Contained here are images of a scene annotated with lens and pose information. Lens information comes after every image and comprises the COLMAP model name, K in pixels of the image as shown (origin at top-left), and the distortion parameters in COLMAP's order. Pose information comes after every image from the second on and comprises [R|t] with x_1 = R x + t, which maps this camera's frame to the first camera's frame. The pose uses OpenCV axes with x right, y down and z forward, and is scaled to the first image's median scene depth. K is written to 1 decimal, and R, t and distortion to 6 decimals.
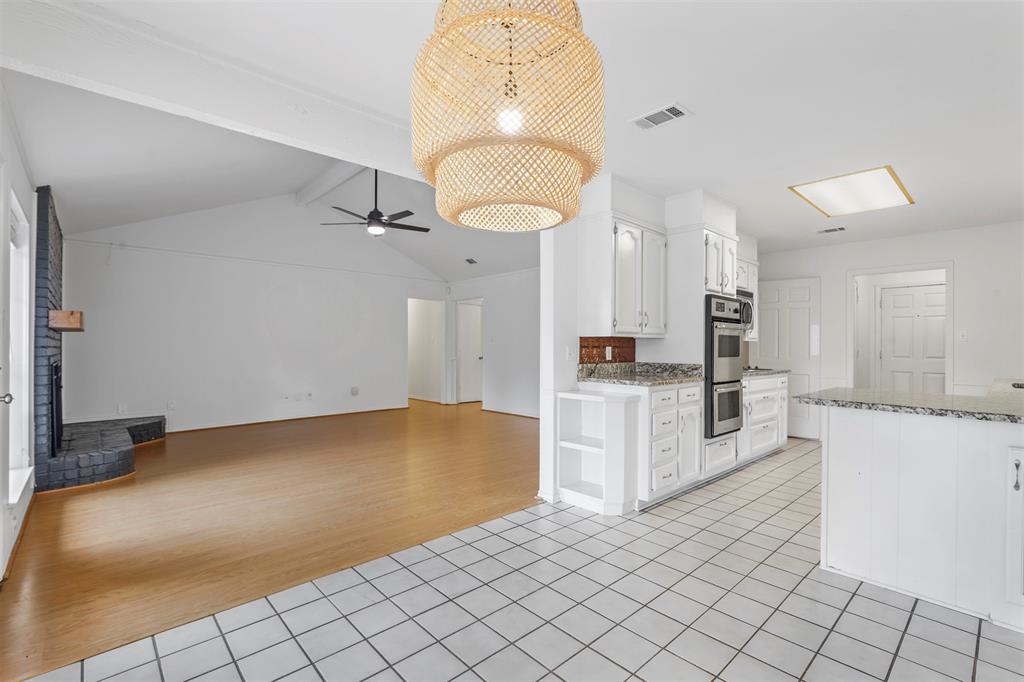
lens RADIAL K [[463.9, 0, 512.0], [0, 463.9, 342.3], [0, 0, 1]] dist [-0.000325, -0.000409]
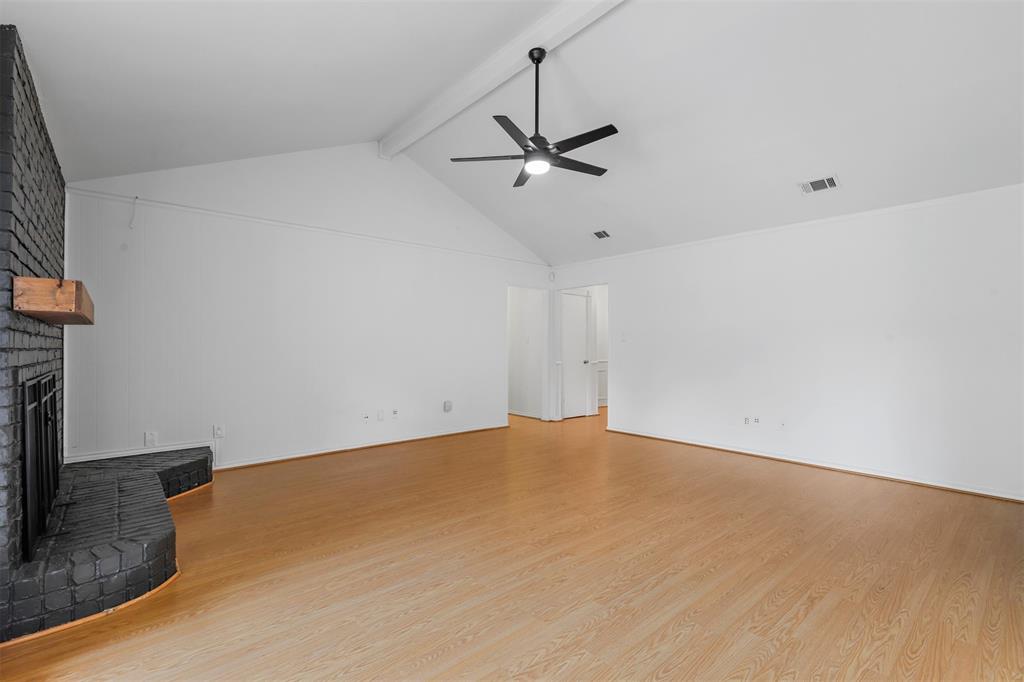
lens RADIAL K [[463.9, 0, 511.8], [0, 463.9, 341.8], [0, 0, 1]] dist [-0.000325, -0.000409]
pose [[0.999519, -0.000478, -0.030994, -0.302445], [0.000396, 0.999996, -0.002634, 0.002246], [0.030995, 0.002620, 0.999516, 0.350396]]
